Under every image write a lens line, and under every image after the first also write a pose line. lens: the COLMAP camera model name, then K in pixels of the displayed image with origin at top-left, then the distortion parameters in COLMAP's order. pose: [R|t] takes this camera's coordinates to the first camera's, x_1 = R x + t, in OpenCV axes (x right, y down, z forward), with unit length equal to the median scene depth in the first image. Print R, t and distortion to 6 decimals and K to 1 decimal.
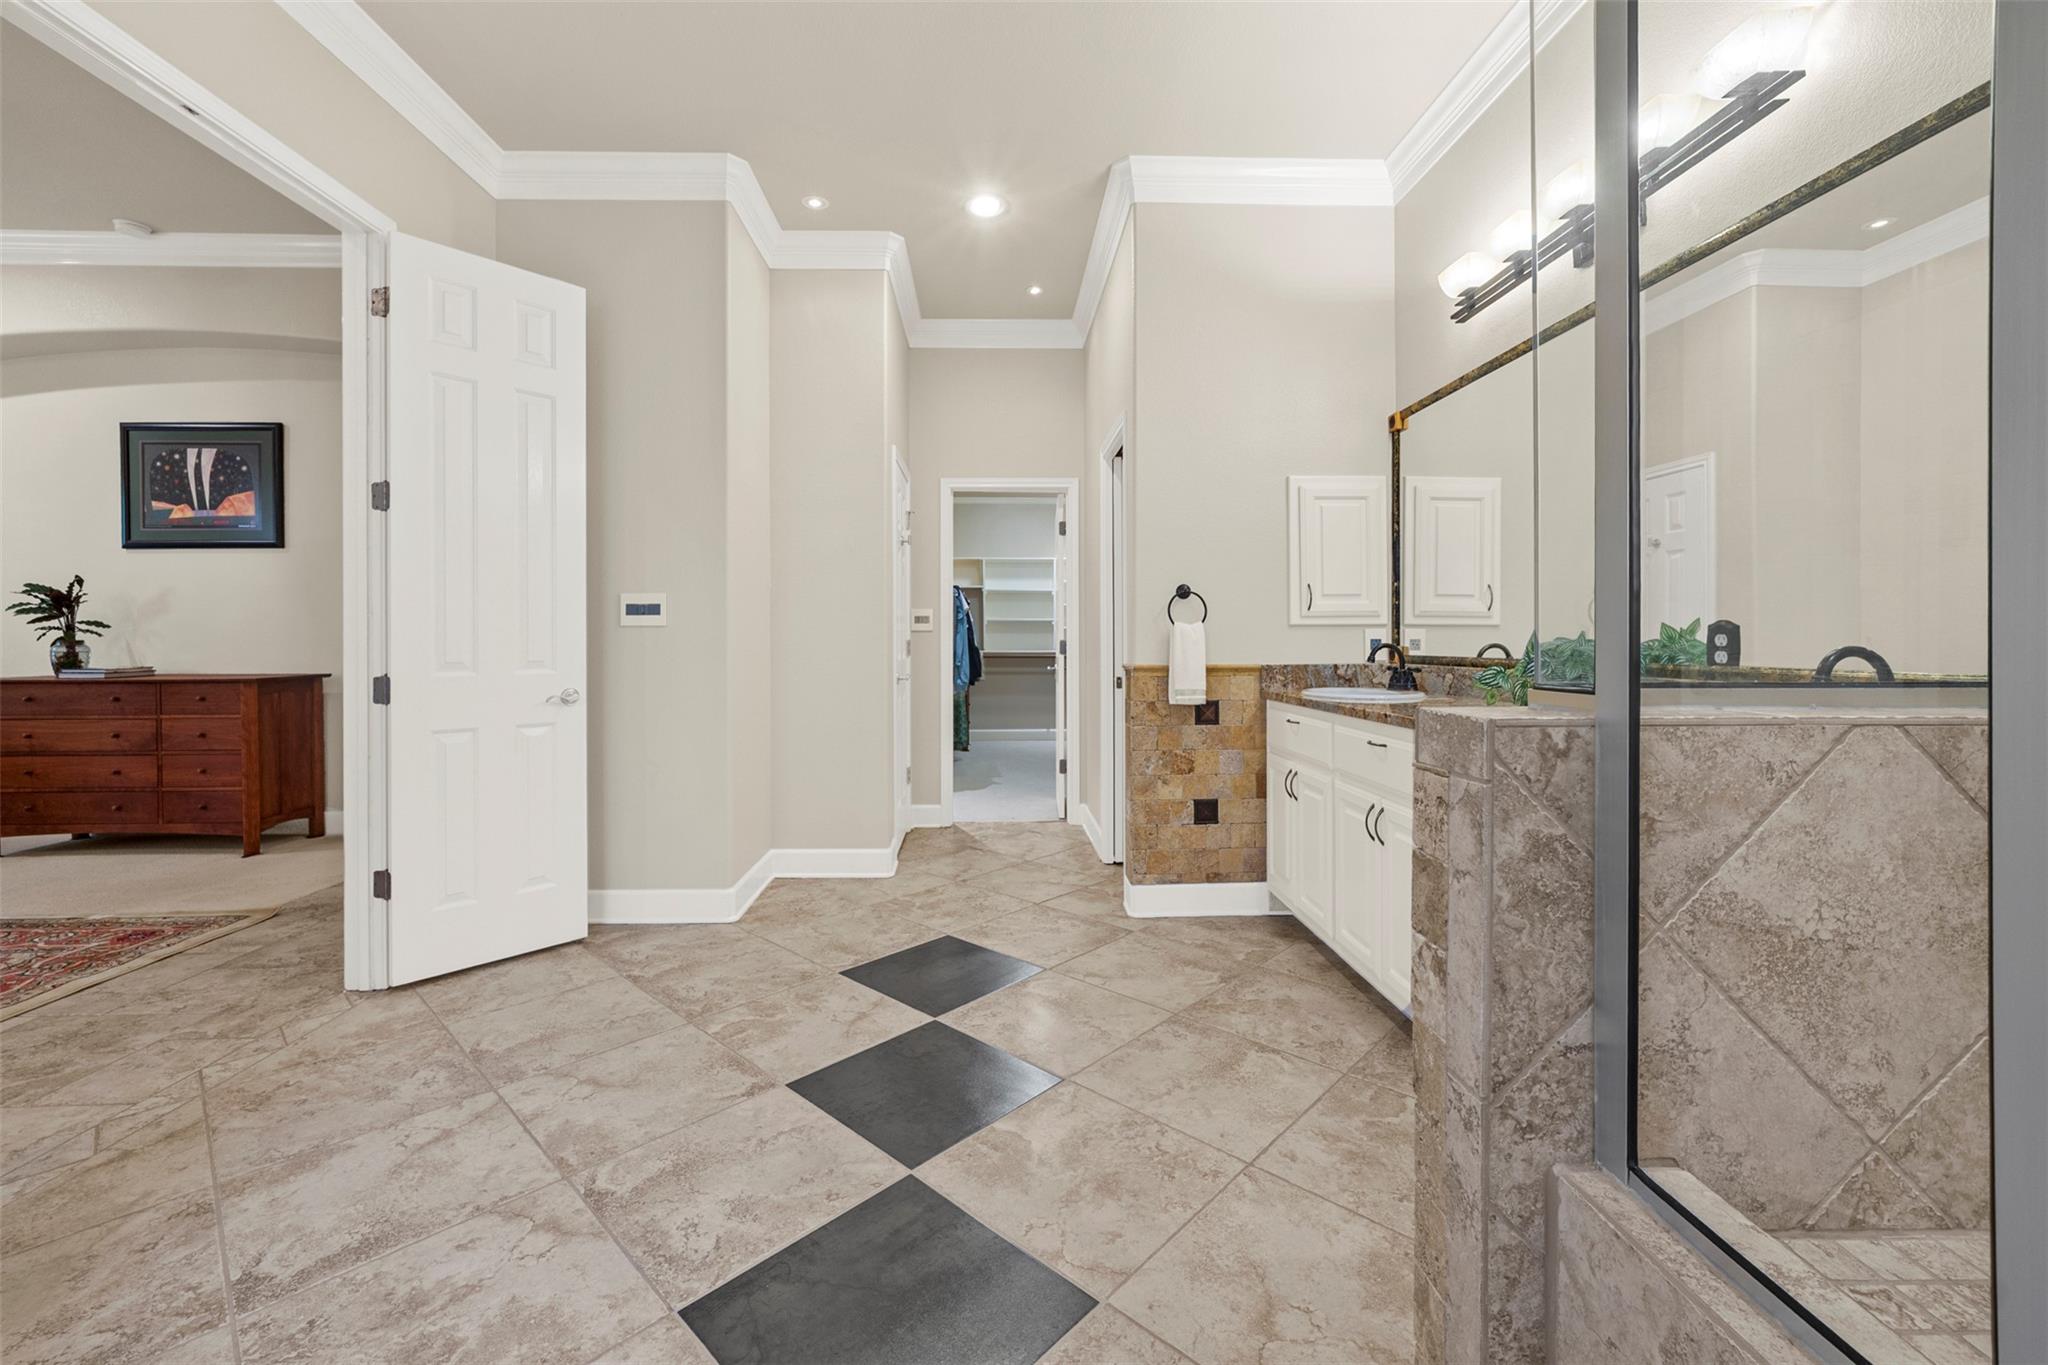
lens RADIAL K [[833.1, 0, 1010.0], [0, 833.1, 643.9], [0, 0, 1]] dist [-0.002635, 0.000509]
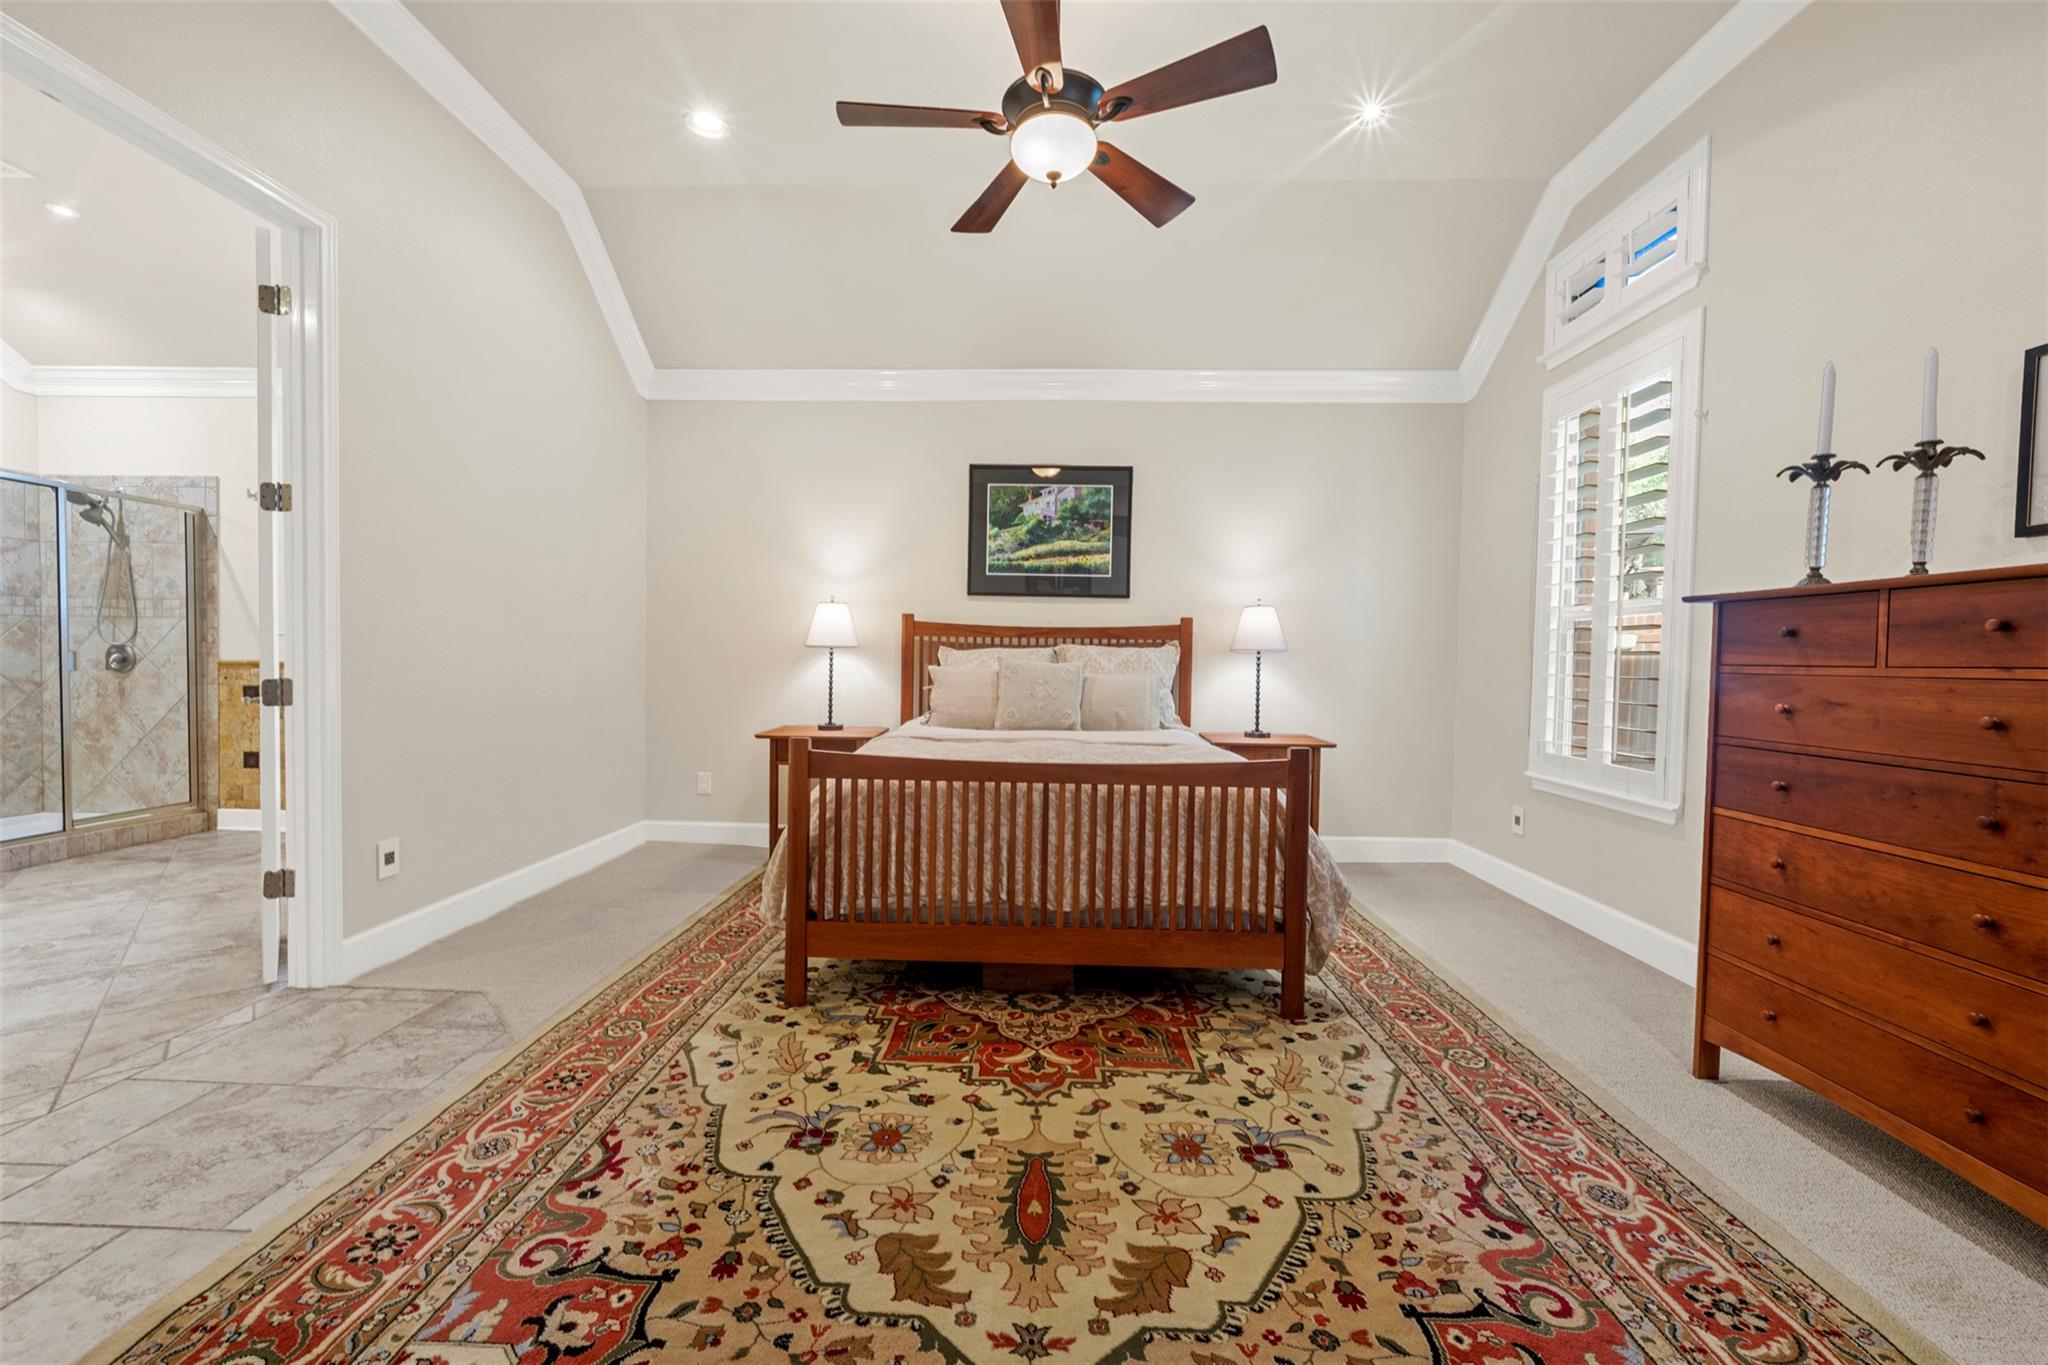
lens RADIAL K [[819.4, 0, 1014.3], [0, 819.4, 686.0], [0, 0, 1]] dist [-0.011922, 0.004769]
pose [[-0.997660, -0.013980, 0.066919, -2.329602], [-0.011934, 0.999452, 0.030886, 0.014769], [-0.067315, 0.030015, -0.997280, 2.018037]]
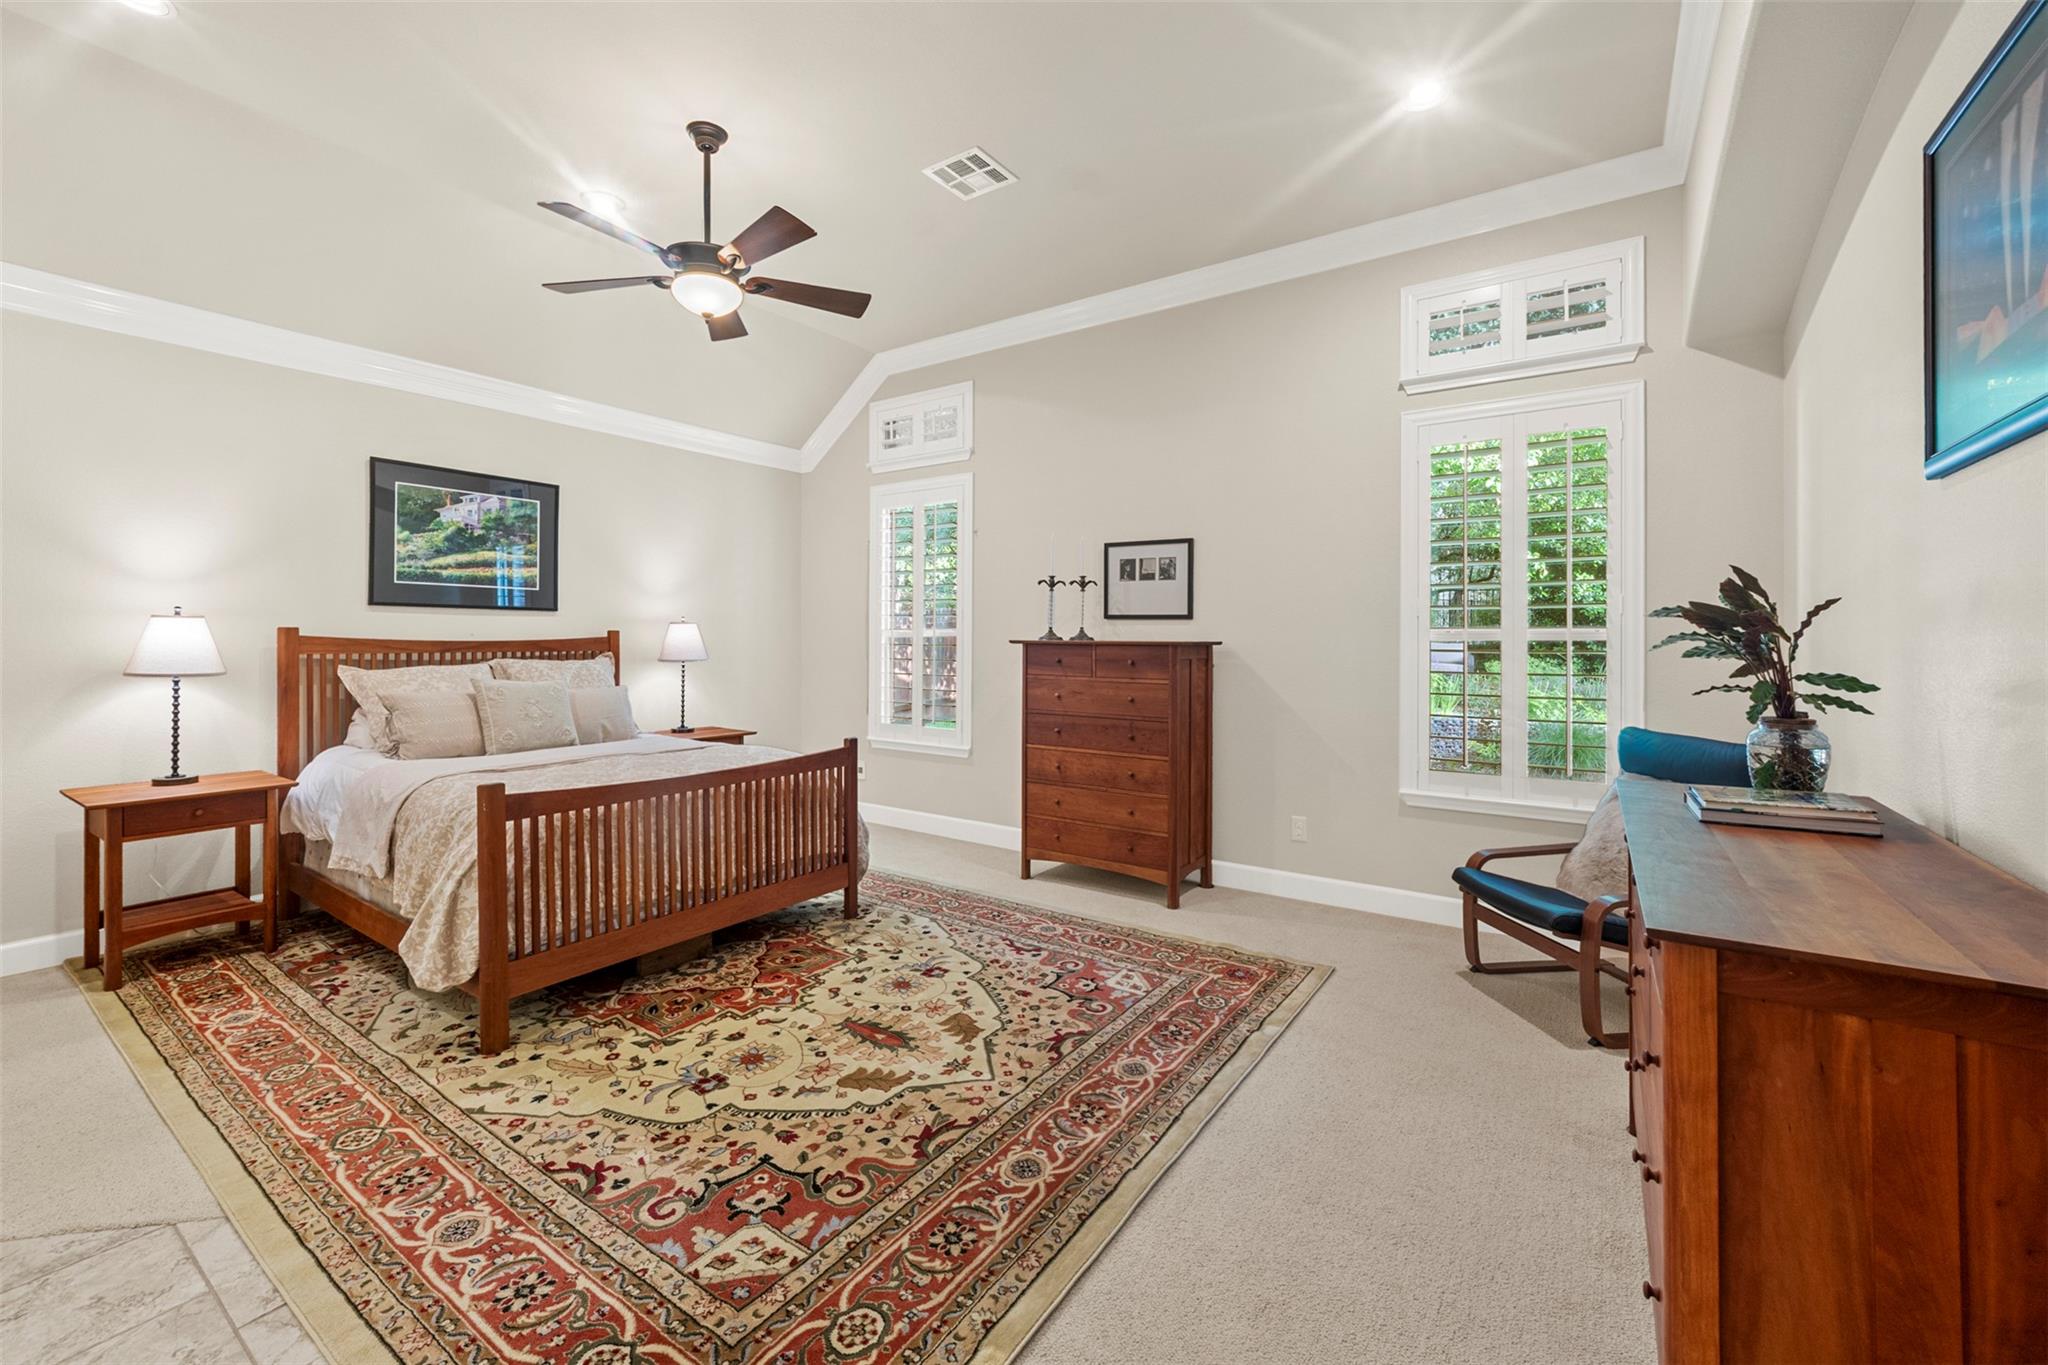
lens RADIAL K [[840.8, 0, 1012.8], [0, 840.8, 633.5], [0, 0, 1]] dist [-0.012077, 0.005159]
pose [[-0.597056, -0.001855, -0.802197, -1.288661], [-0.002209, 0.999997, -0.000668, -0.105851], [0.802197, 0.001373, -0.597058, 2.223563]]
